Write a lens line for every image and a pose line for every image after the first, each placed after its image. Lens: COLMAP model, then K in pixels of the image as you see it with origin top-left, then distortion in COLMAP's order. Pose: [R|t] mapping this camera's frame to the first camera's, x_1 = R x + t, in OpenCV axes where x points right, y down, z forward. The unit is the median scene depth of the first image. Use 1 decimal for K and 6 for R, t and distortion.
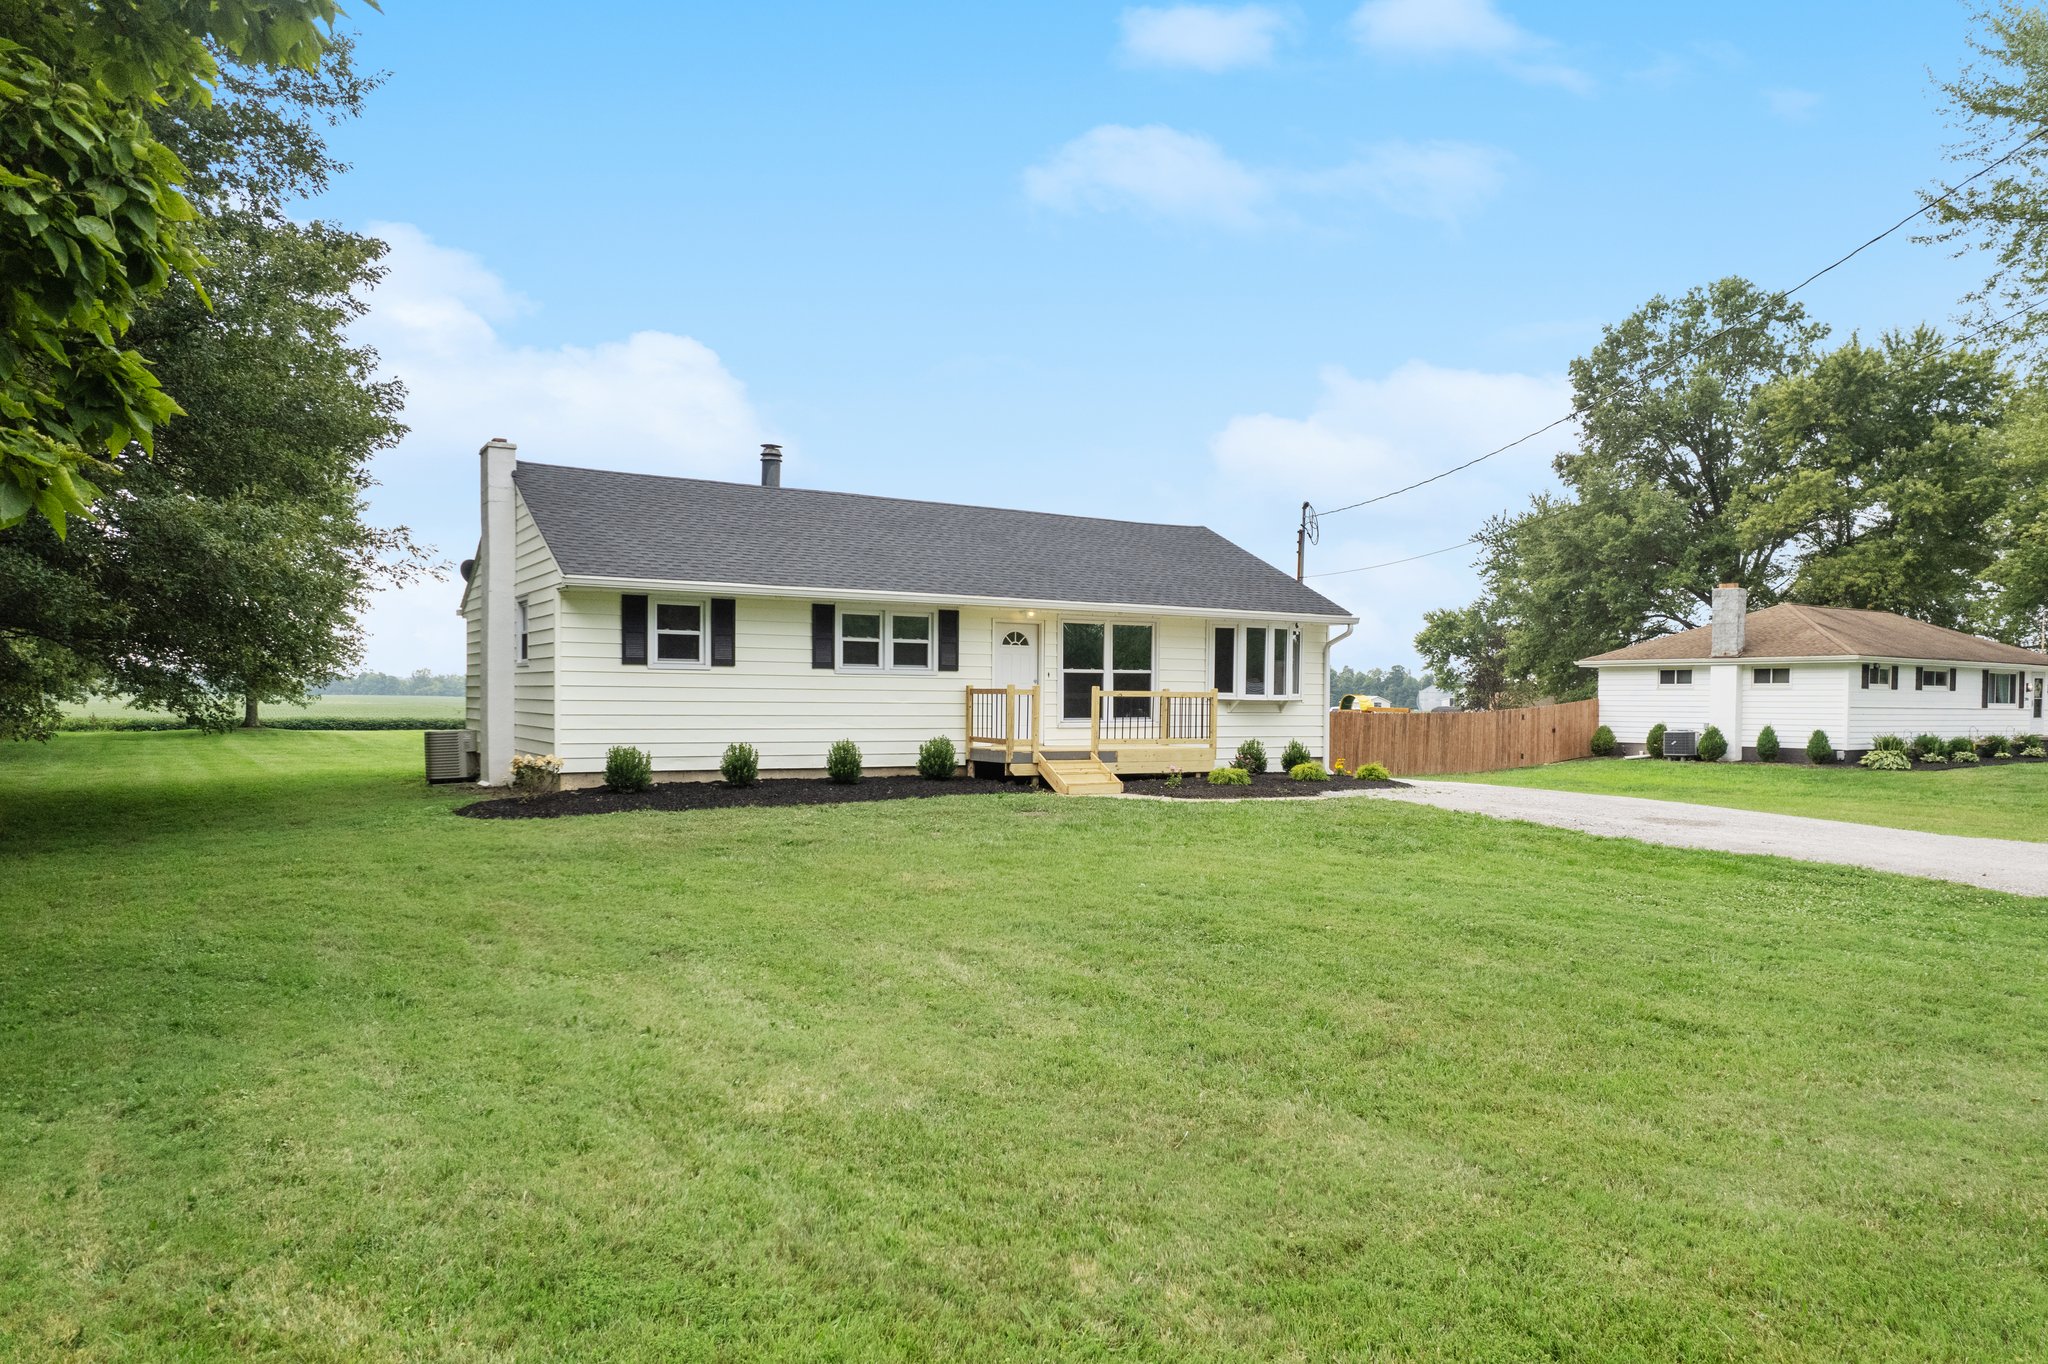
lens RADIAL K [[1312.9, 0, 1029.9], [0, 1312.9, 725.8], [0, 0, 1]] dist [-0.054671, 0.024057]
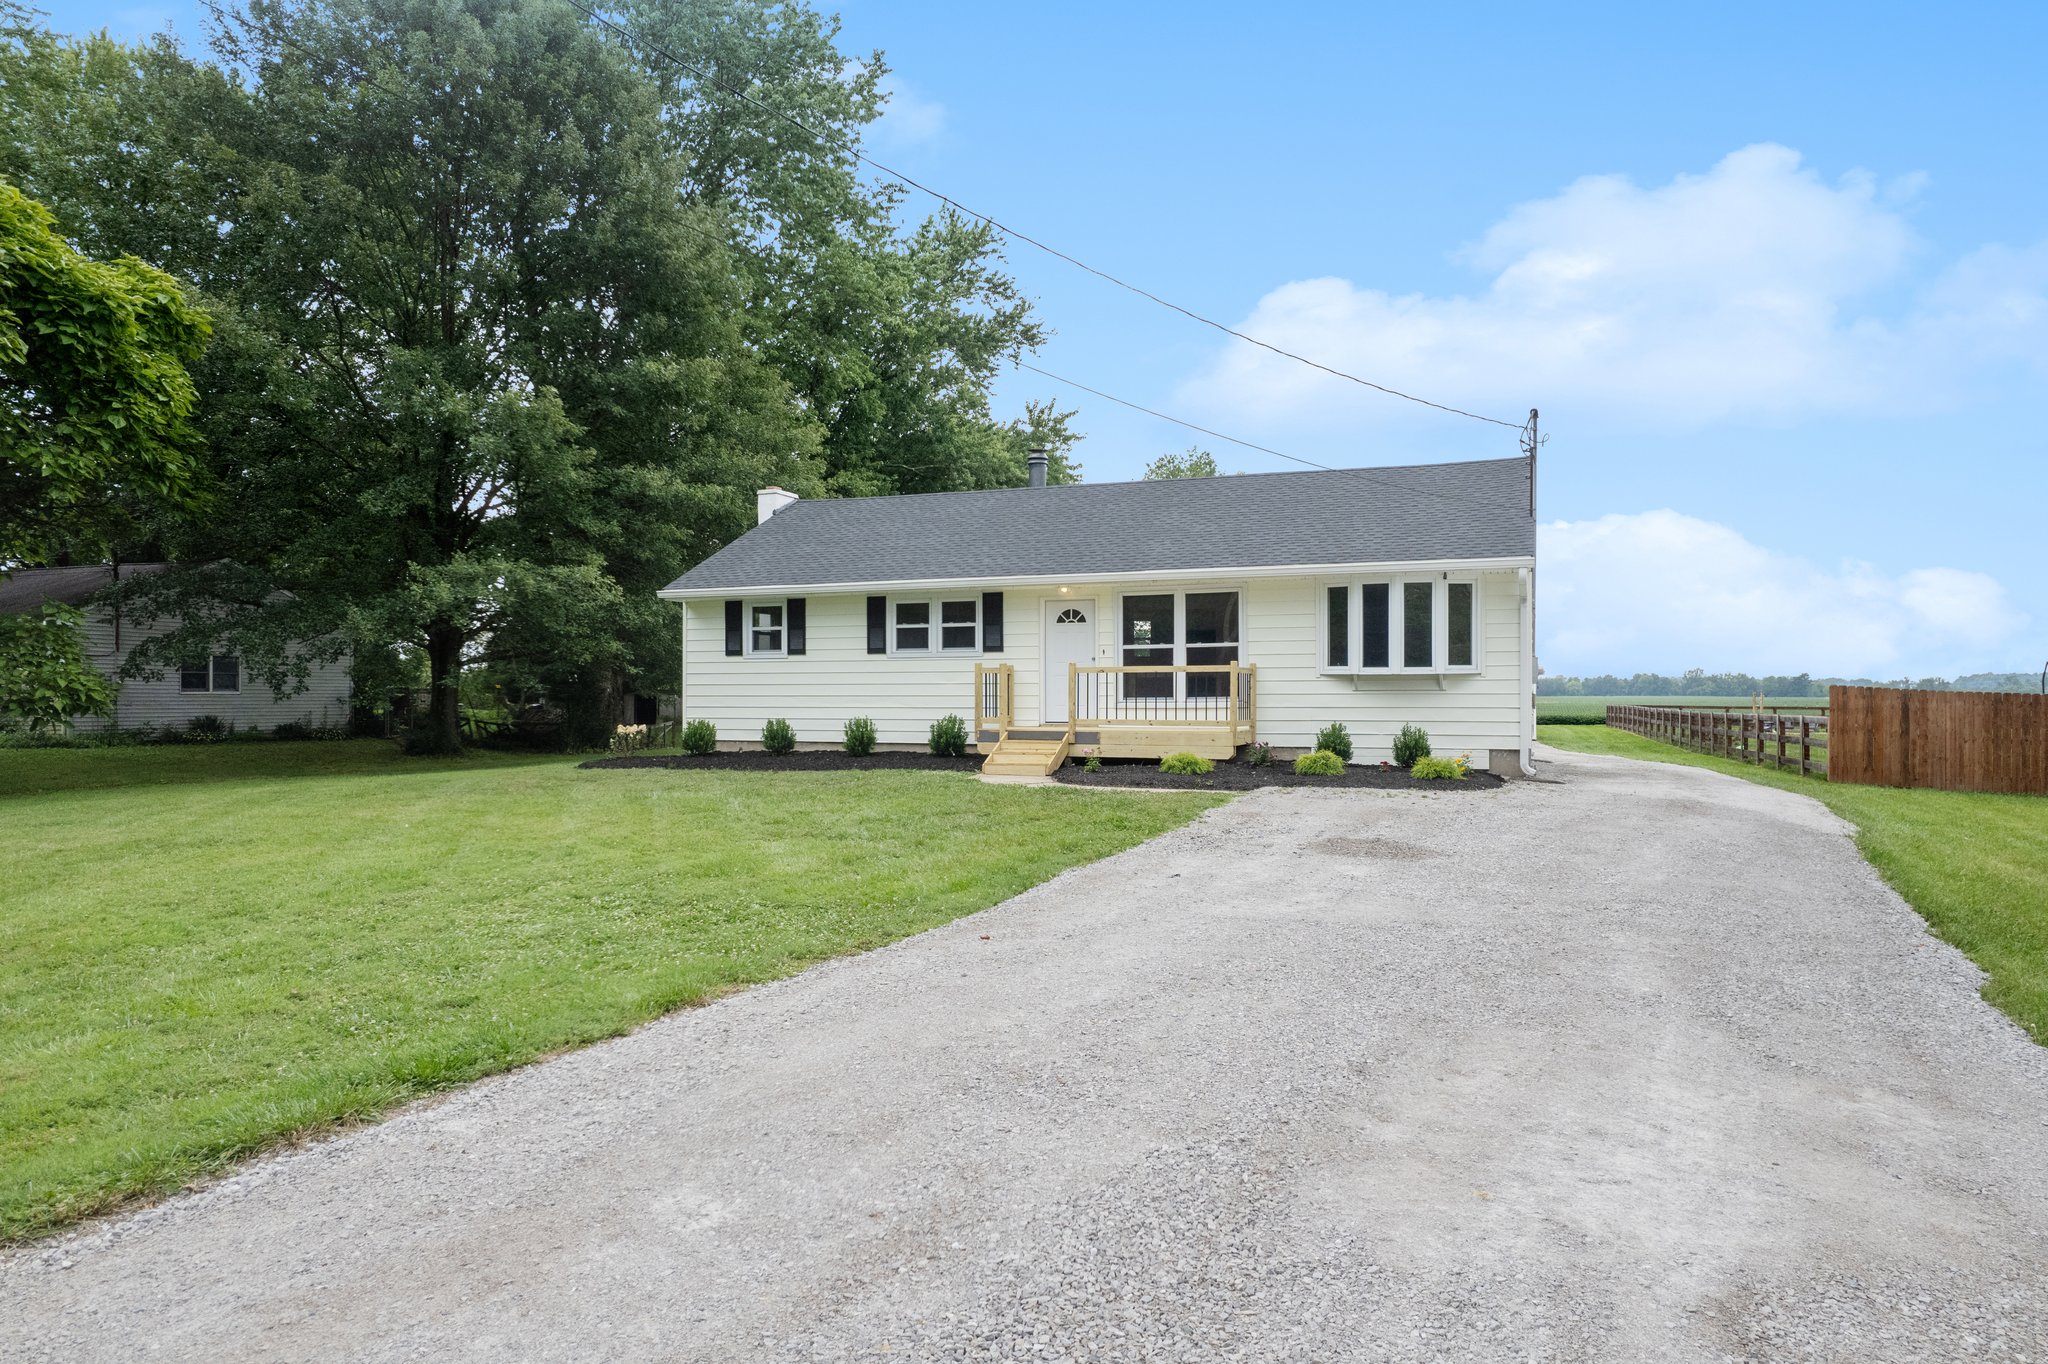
lens RADIAL K [[1312.9, 0, 1032.4], [0, 1312.9, 672.9], [0, 0, 1]] dist [-0.054671, 0.024057]
pose [[0.609263, -0.024329, -0.792595, 0.743403], [-0.009074, 0.999250, -0.037648, 0.012328], [0.792916, 0.030129, 0.608585, 0.391154]]
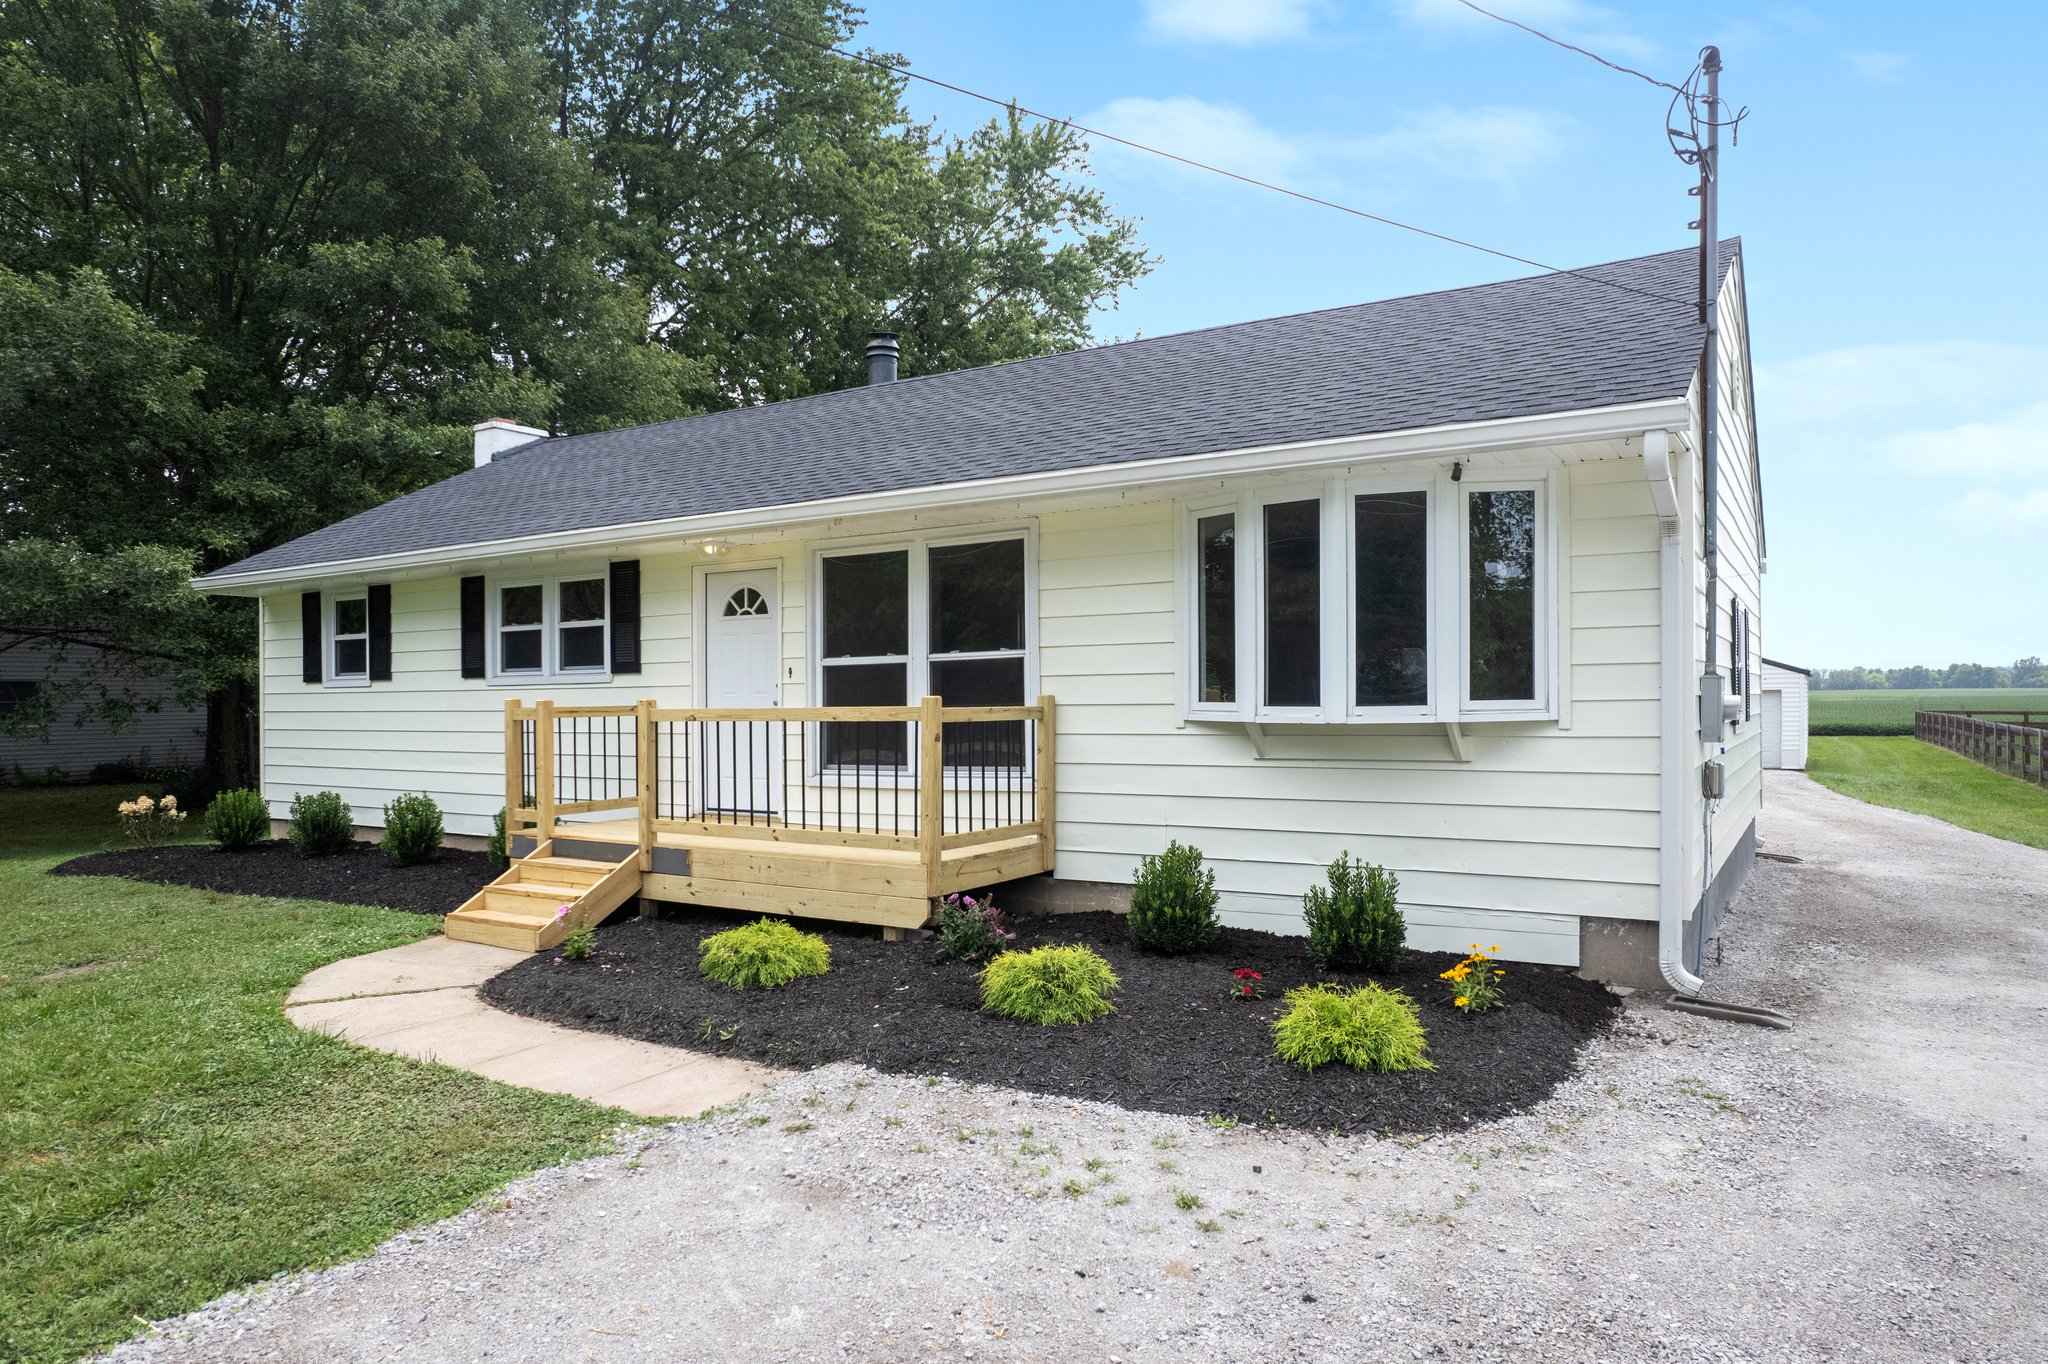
lens RADIAL K [[1312.9, 0, 1020.7], [0, 1312.9, 691.0], [0, 0, 1]] dist [-0.054671, 0.024057]
pose [[0.445829, -0.019174, -0.894913, 0.477768], [-0.002590, 0.999739, -0.022710, -0.022138], [0.895114, 0.012443, 0.445663, 0.879197]]
